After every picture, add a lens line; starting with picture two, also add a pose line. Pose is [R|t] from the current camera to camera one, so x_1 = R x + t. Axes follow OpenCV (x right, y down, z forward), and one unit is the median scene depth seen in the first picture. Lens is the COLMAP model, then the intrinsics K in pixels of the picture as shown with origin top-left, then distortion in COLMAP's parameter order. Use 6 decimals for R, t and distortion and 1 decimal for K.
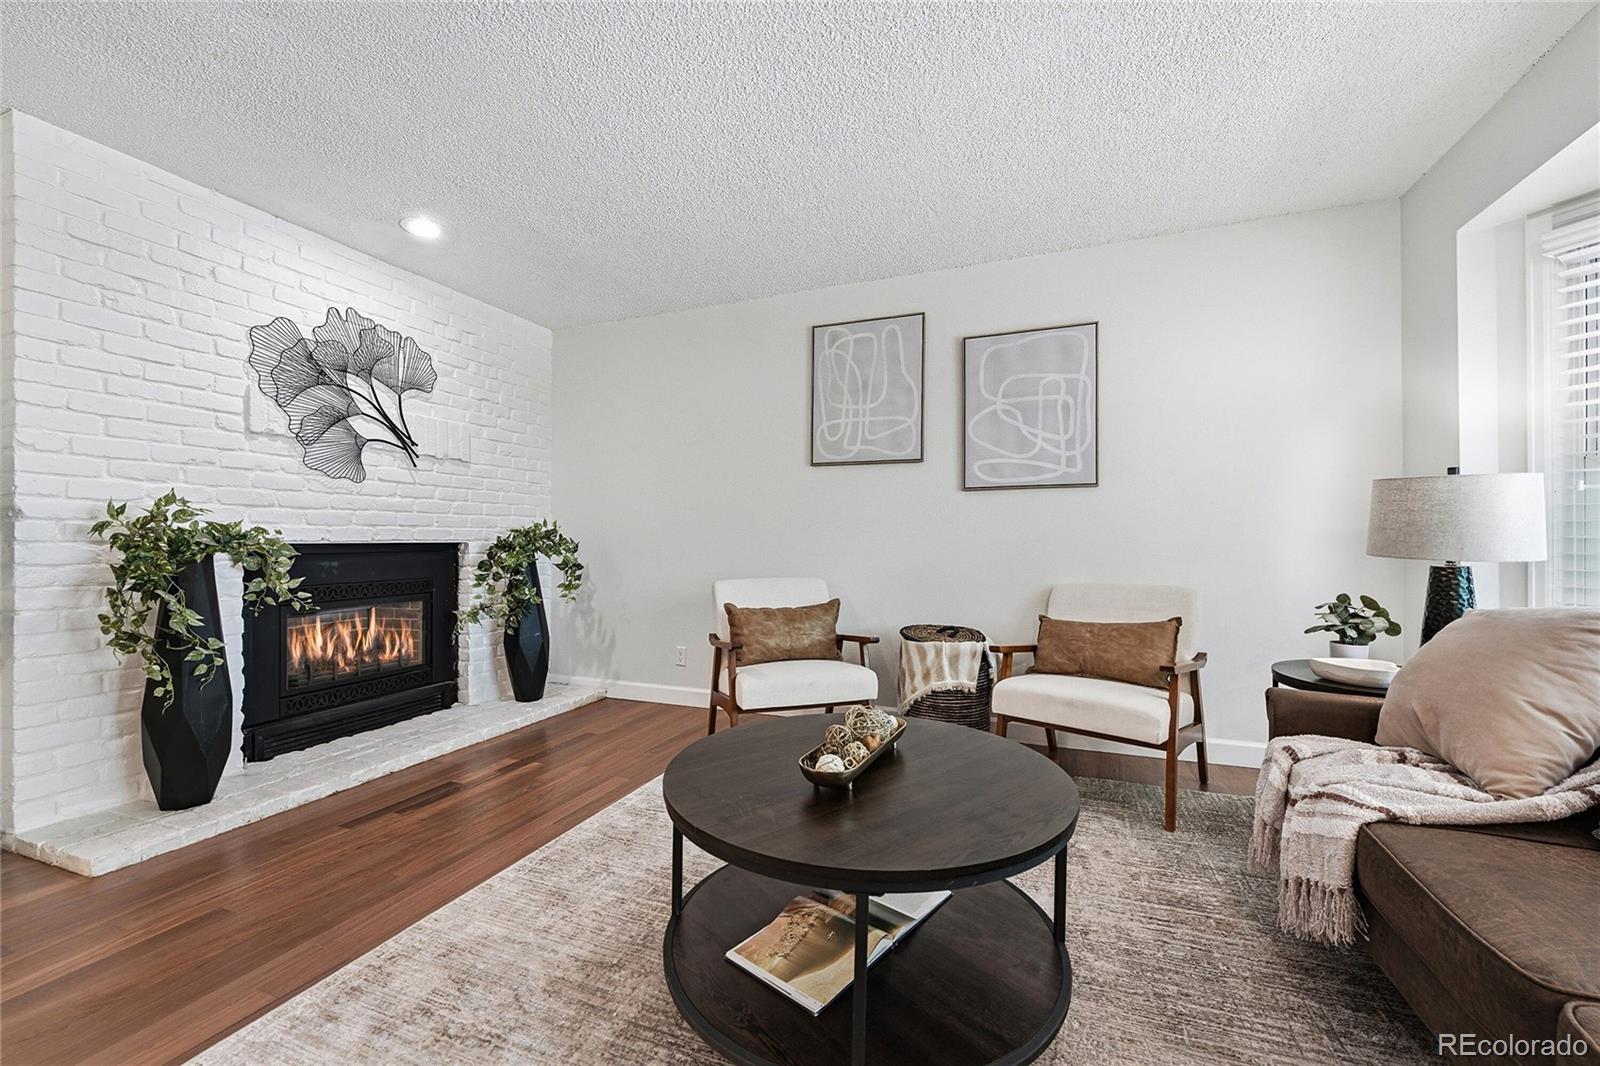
lens RADIAL K [[643.0, 0, 795.2], [0, 643.0, 538.6], [0, 0, 1]] dist [-0.006383, 0.001560]
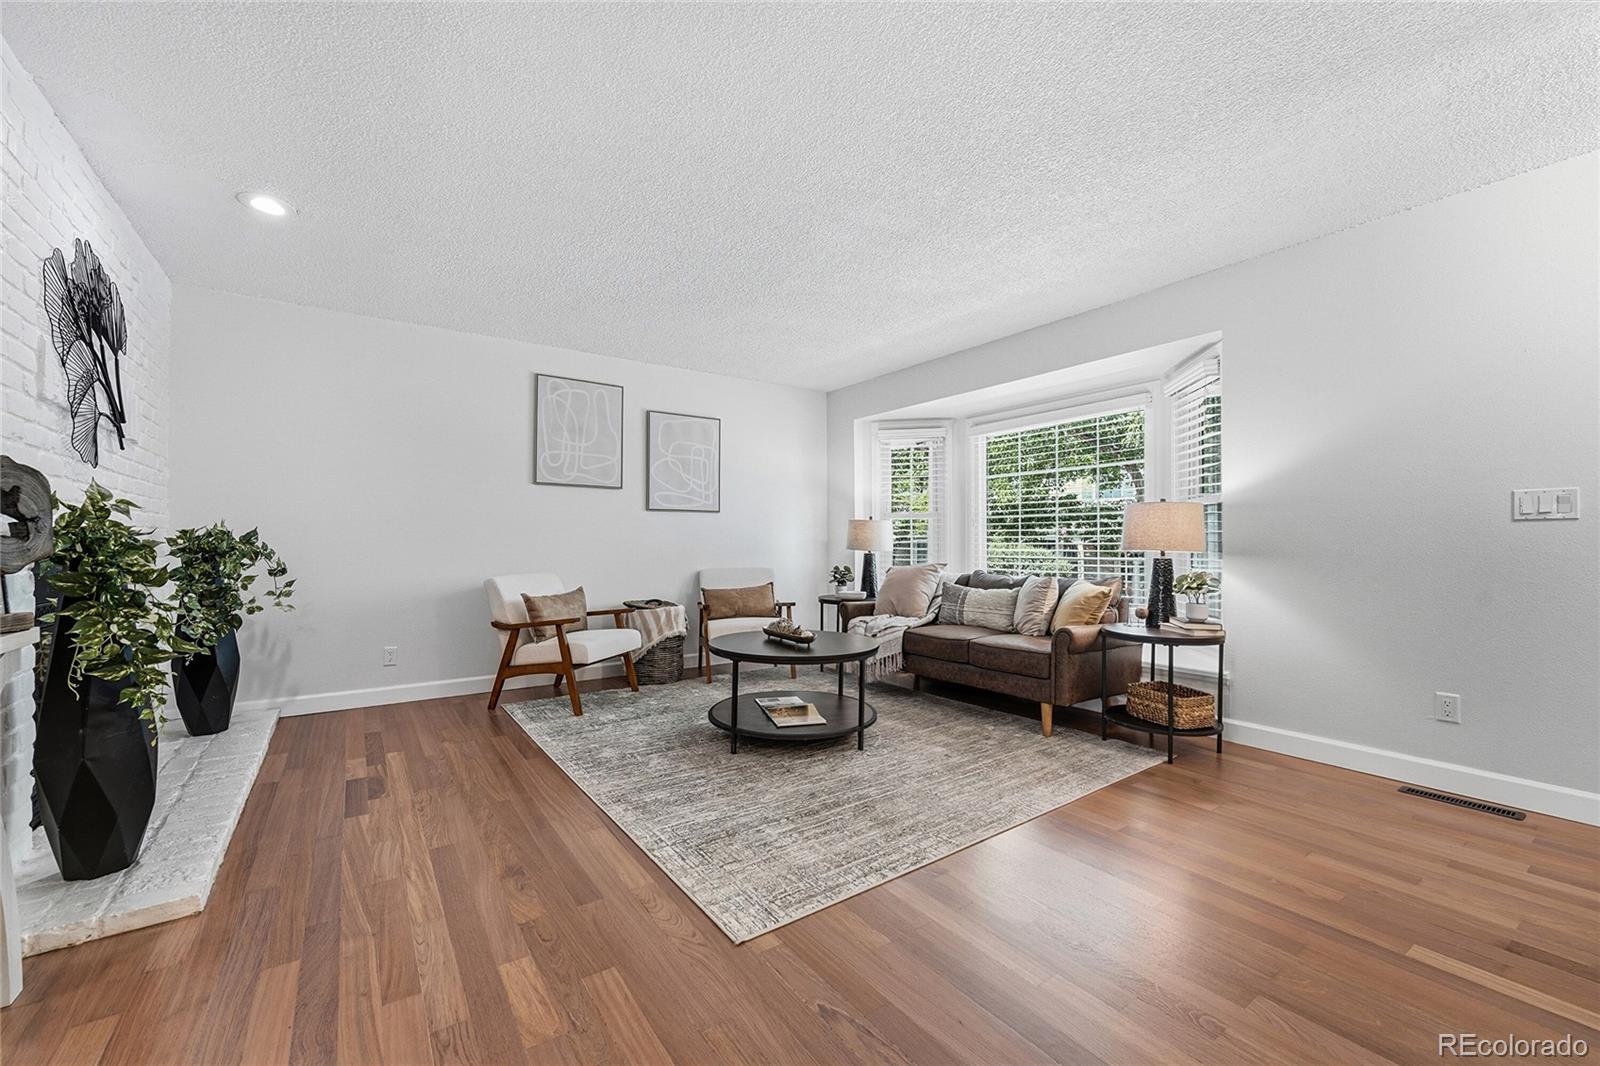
lens RADIAL K [[643.0, 0, 794.4], [0, 643.0, 542.3], [0, 0, 1]] dist [-0.006383, 0.001560]
pose [[0.546412, 0.001982, 0.837514, -0.843783], [-0.001904, 0.999998, -0.001125, 0.000888], [-0.837514, -0.000980, 0.546414, -0.124158]]
